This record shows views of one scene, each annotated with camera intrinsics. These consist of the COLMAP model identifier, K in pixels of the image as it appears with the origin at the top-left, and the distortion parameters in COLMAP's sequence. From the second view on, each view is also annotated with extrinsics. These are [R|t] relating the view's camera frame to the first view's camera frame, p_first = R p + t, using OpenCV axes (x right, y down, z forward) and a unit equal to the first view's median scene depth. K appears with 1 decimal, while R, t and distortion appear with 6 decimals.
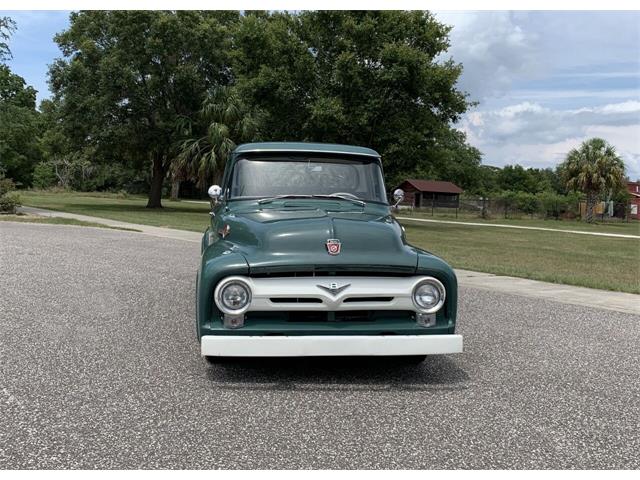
lens RADIAL K [[697.3, 0, 302.9], [0, 697.3, 195.6], [0, 0, 1]] dist [0.096415, -0.238210]
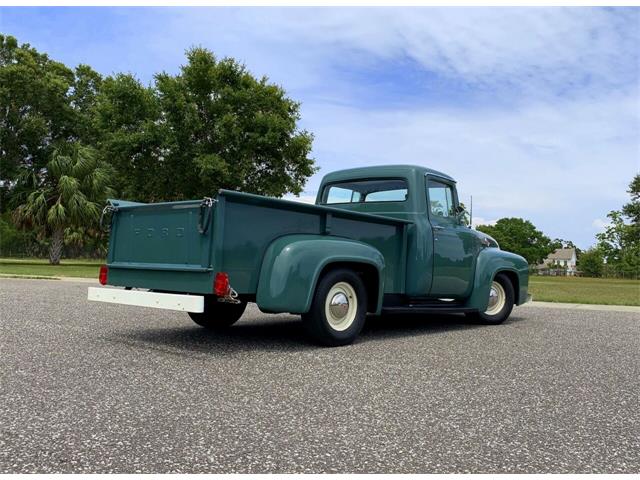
lens RADIAL K [[583.3, 0, 321.0], [0, 583.3, 238.0], [0, 0, 1]] dist [-0.000412, -0.008127]
pose [[0.902486, 0.005060, 0.430690, -0.151559], [0.006799, 0.999639, -0.025991, 0.011181], [-0.430666, 0.026385, 0.902126, 0.077213]]
